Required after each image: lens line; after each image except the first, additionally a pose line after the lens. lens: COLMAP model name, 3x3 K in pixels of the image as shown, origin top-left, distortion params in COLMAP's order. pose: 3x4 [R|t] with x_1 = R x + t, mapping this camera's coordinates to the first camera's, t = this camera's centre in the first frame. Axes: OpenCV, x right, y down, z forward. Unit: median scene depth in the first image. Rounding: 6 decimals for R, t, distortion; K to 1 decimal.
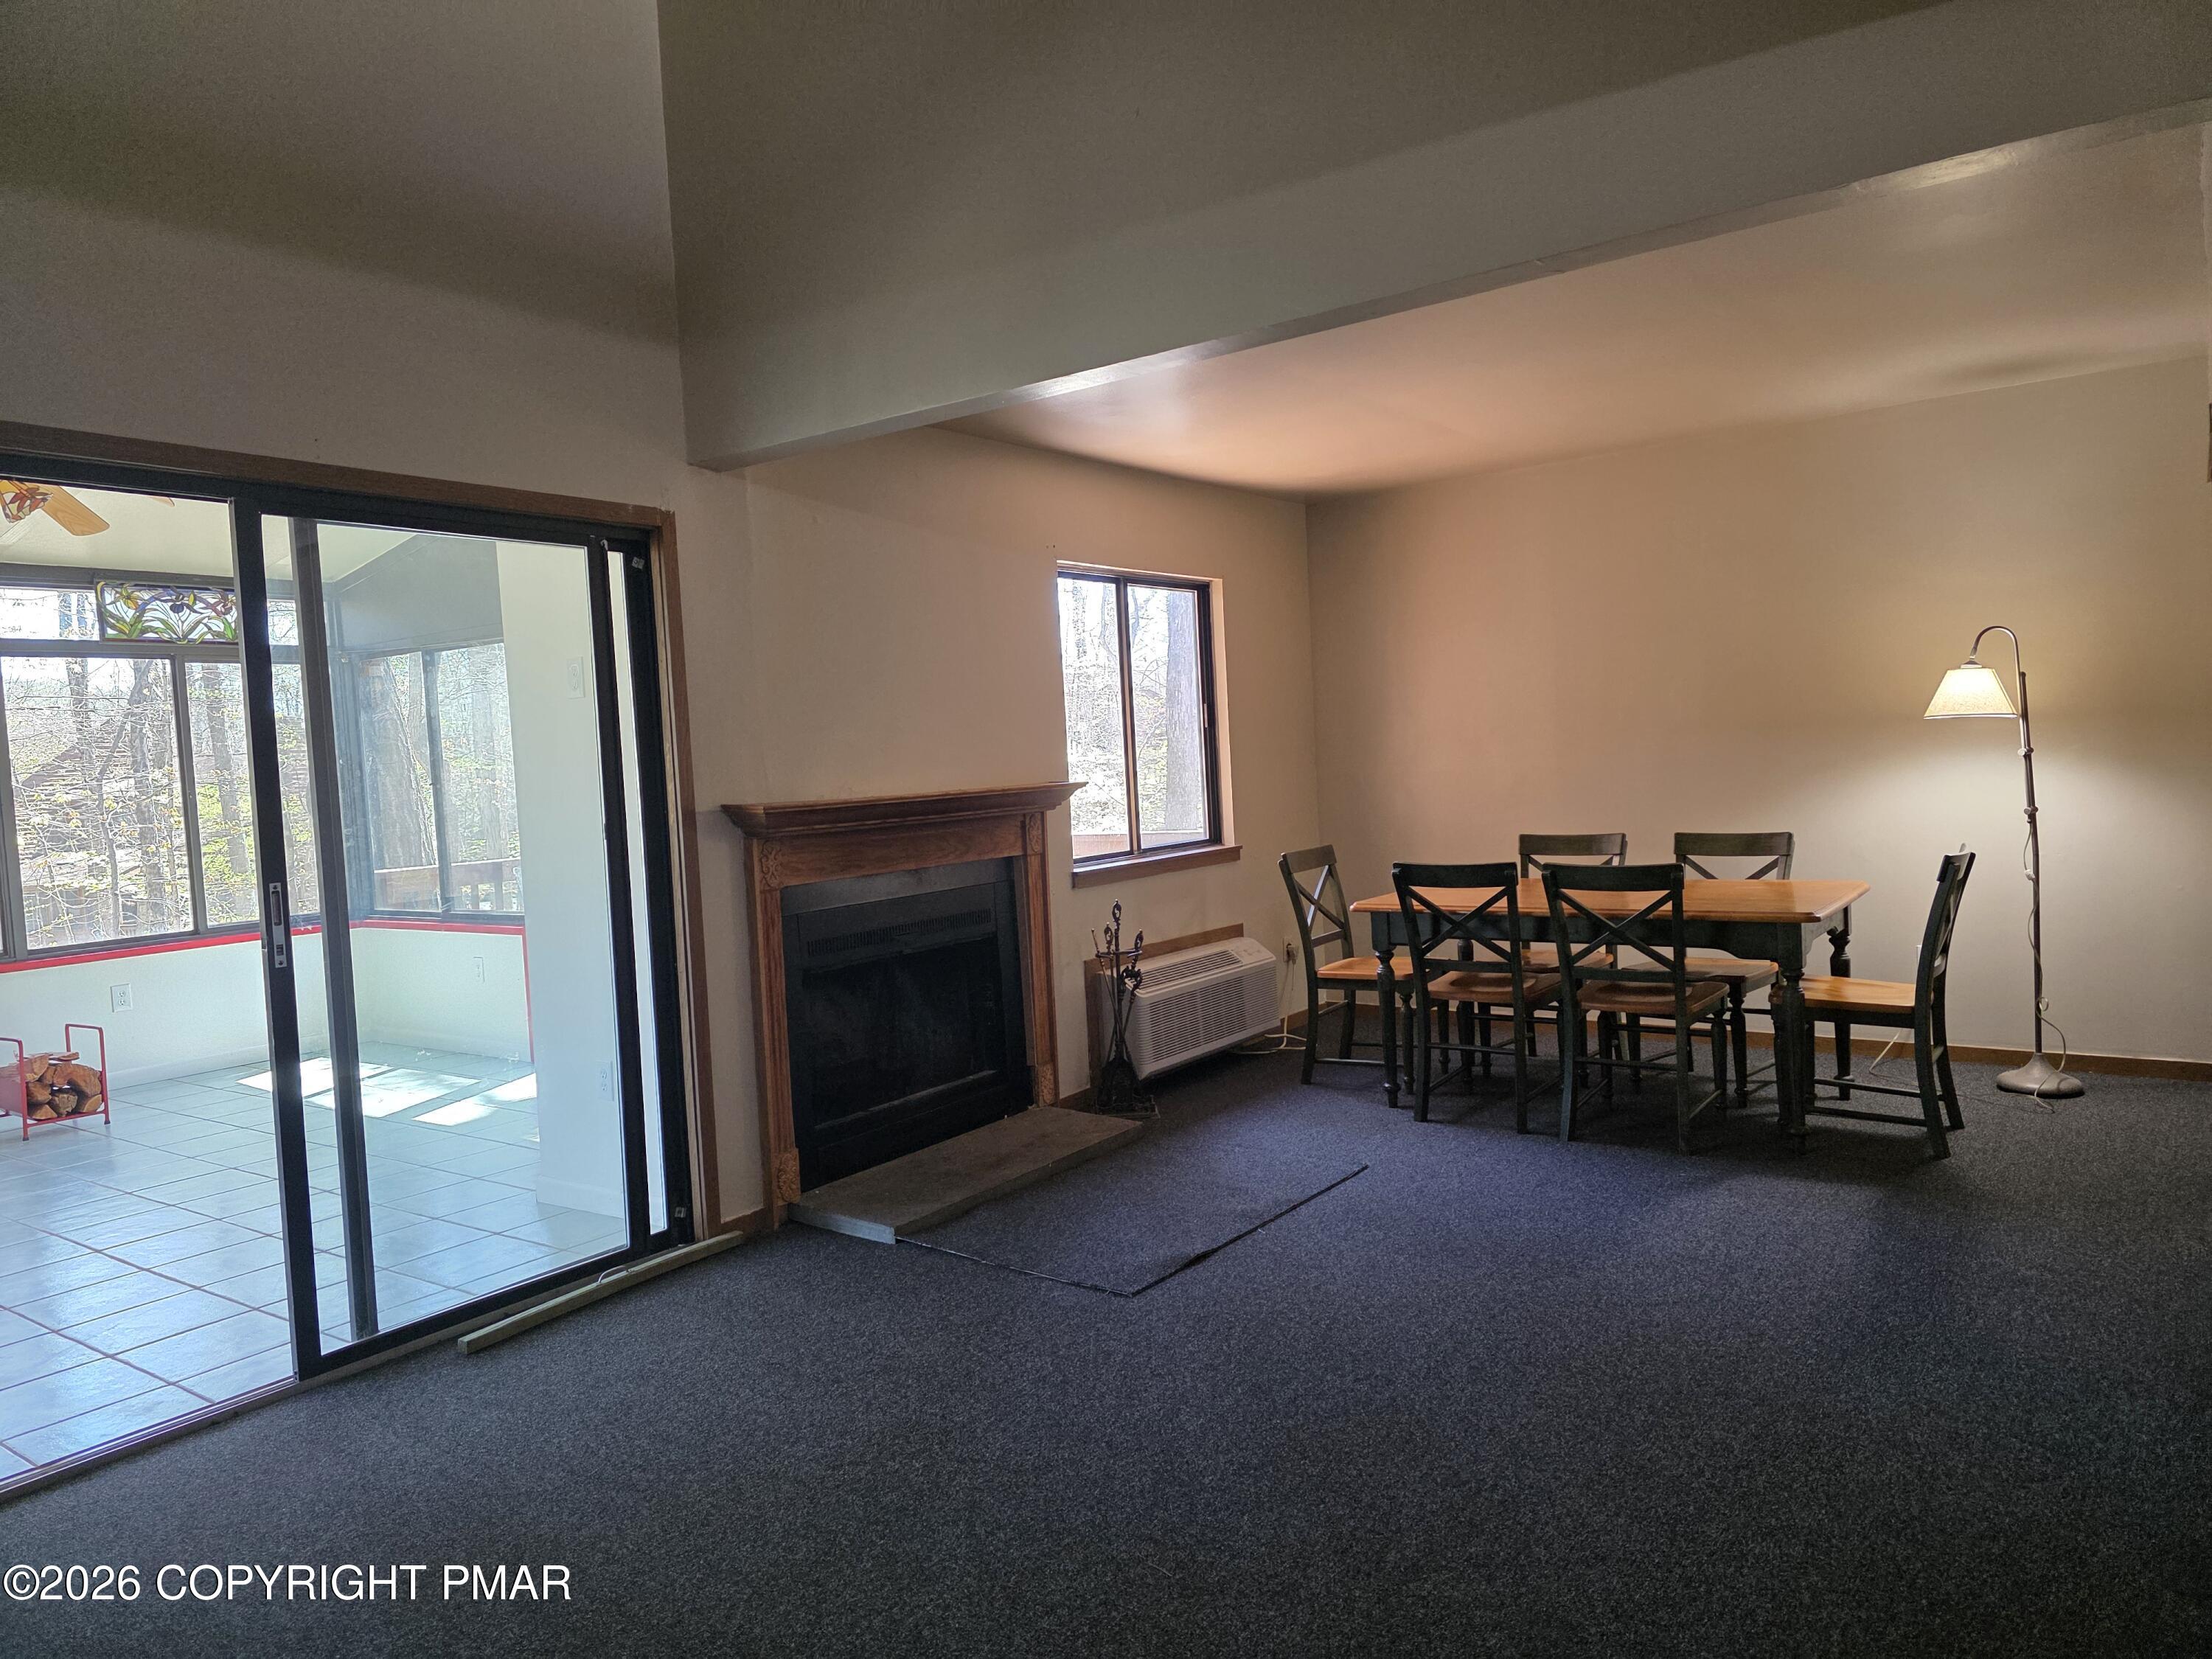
lens RADIAL K [[1473.0, 0, 1070.4], [0, 1473.0, 832.8], [0, 0, 1]] dist [0.047844, -0.040977]
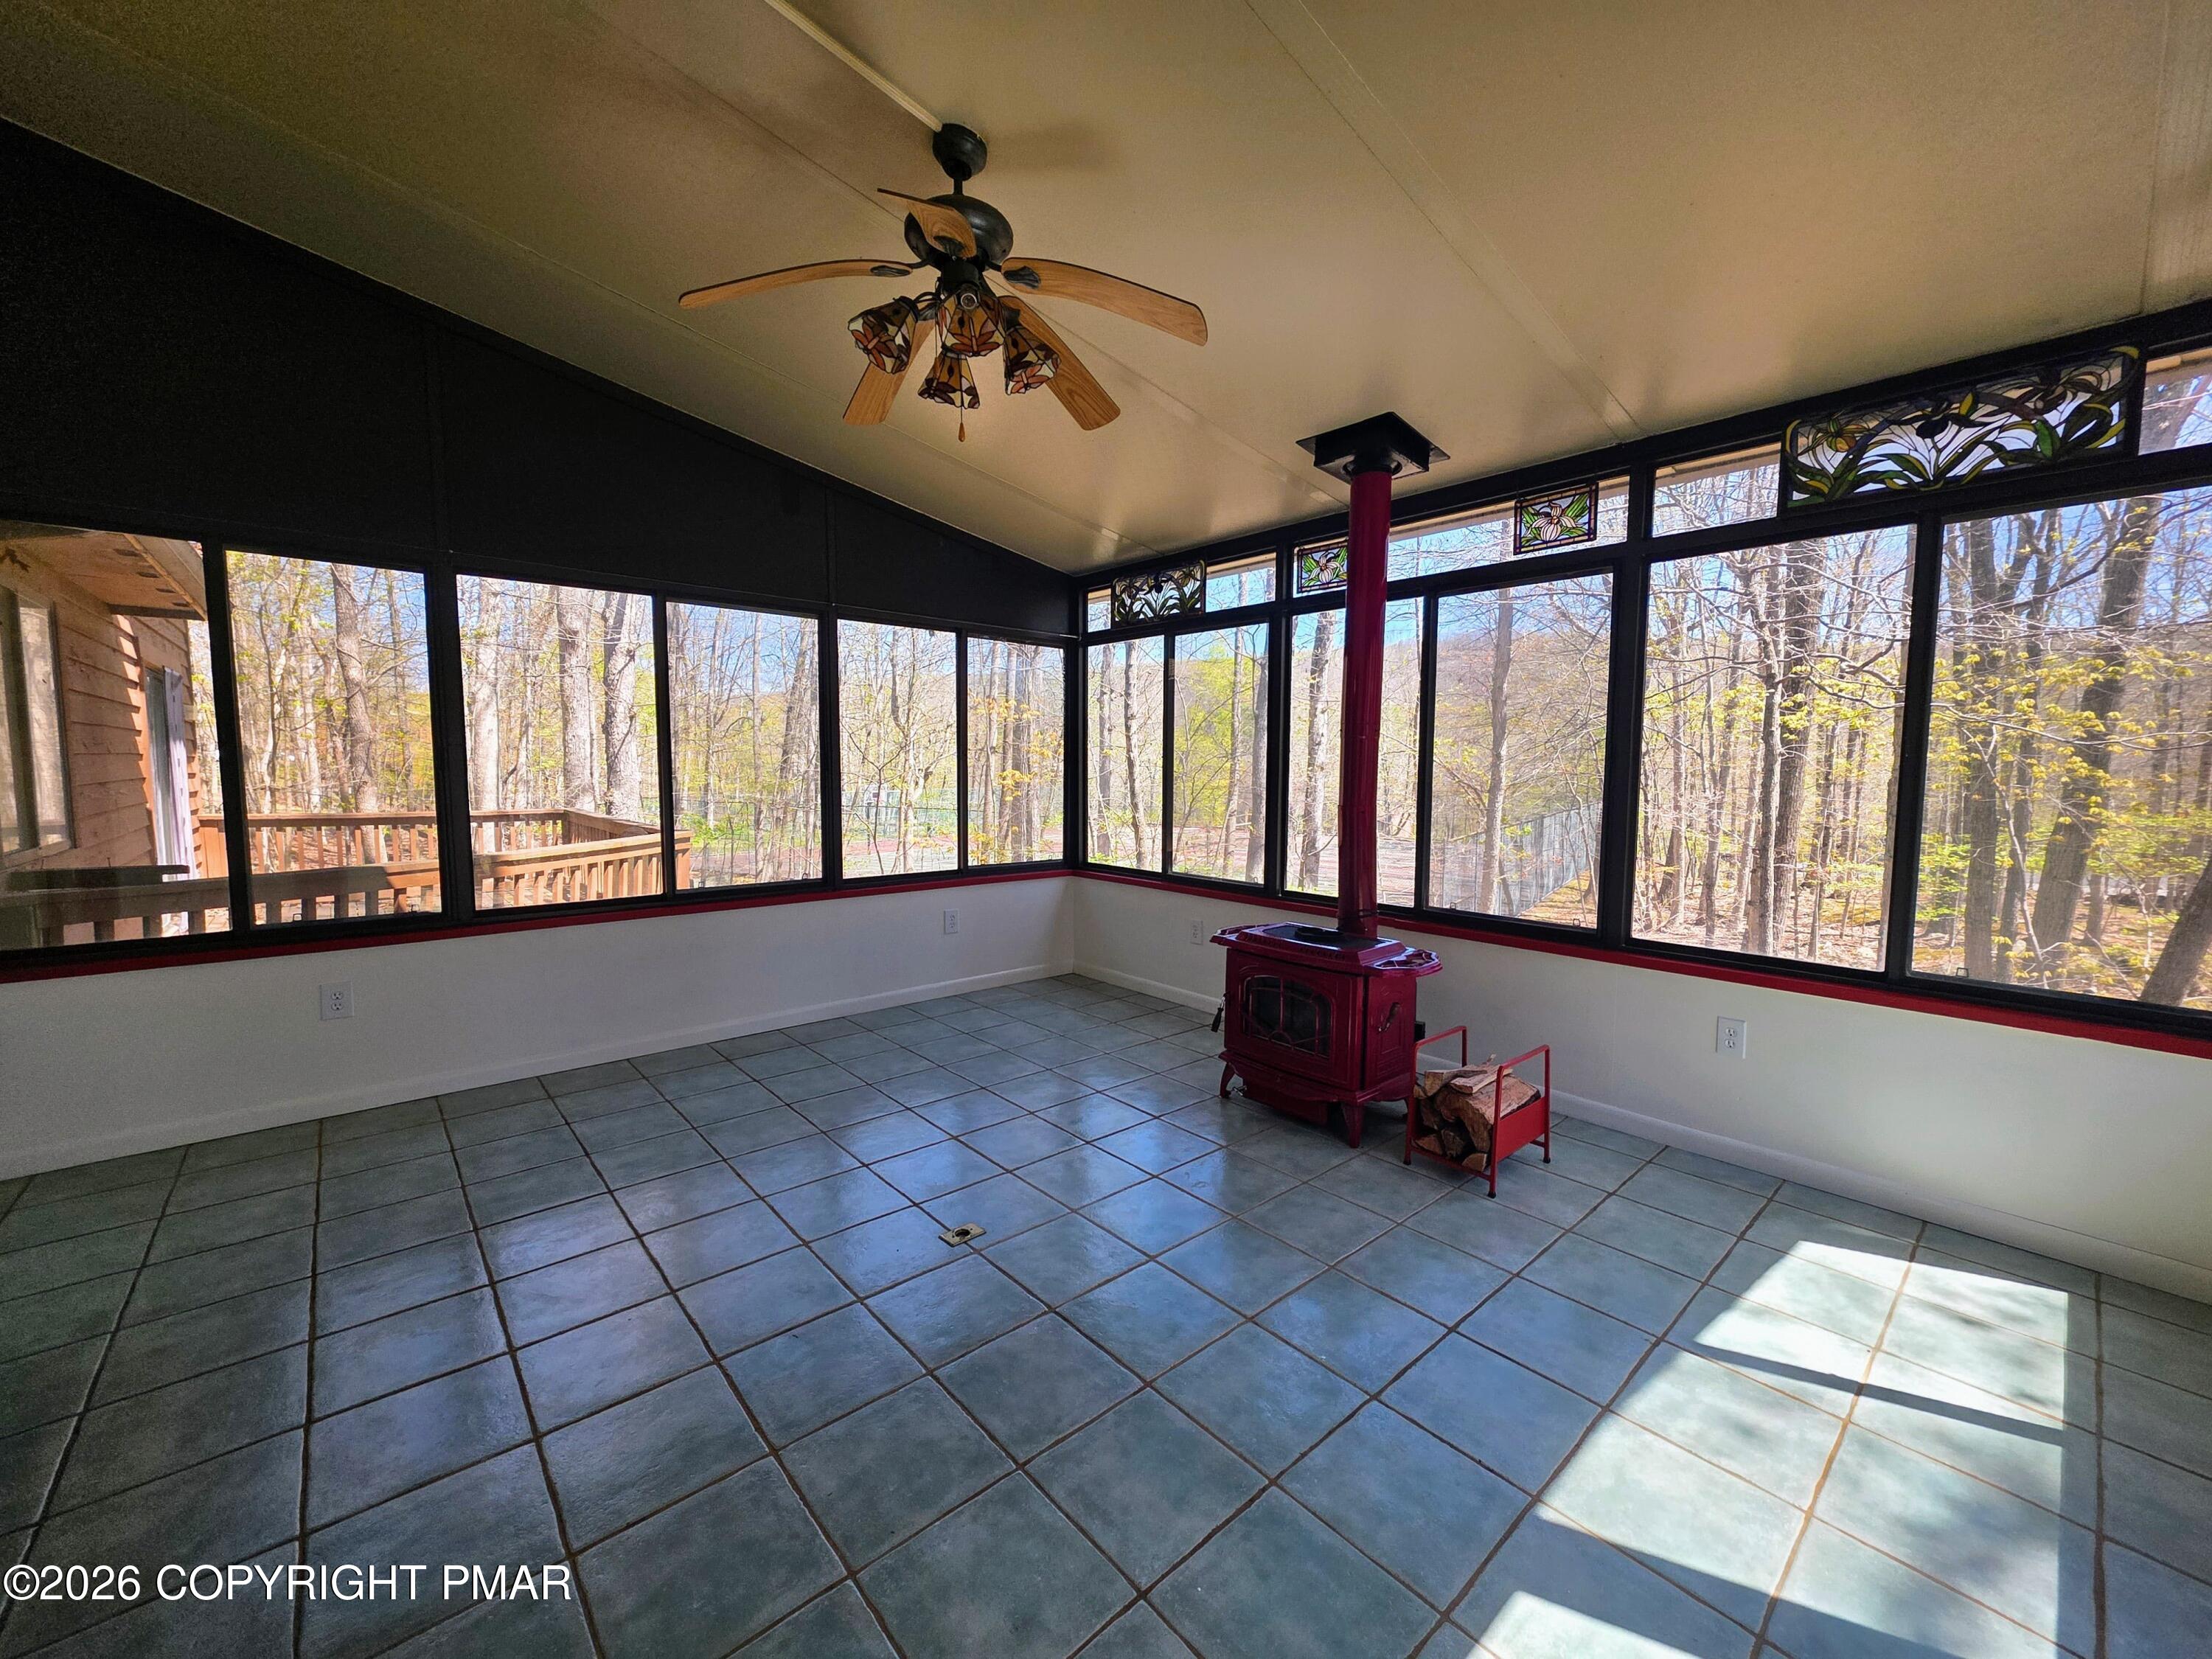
lens RADIAL K [[878.2, 0, 1113.6], [0, 878.2, 832.5], [0, 0, 1]] dist [-0.003677, 0.001858]
pose [[-0.195233, 0.131276, -0.971931, -0.262906], [-0.046332, 0.988660, 0.142843, -0.041098], [0.979662, 0.072919, -0.186937, 1.089388]]
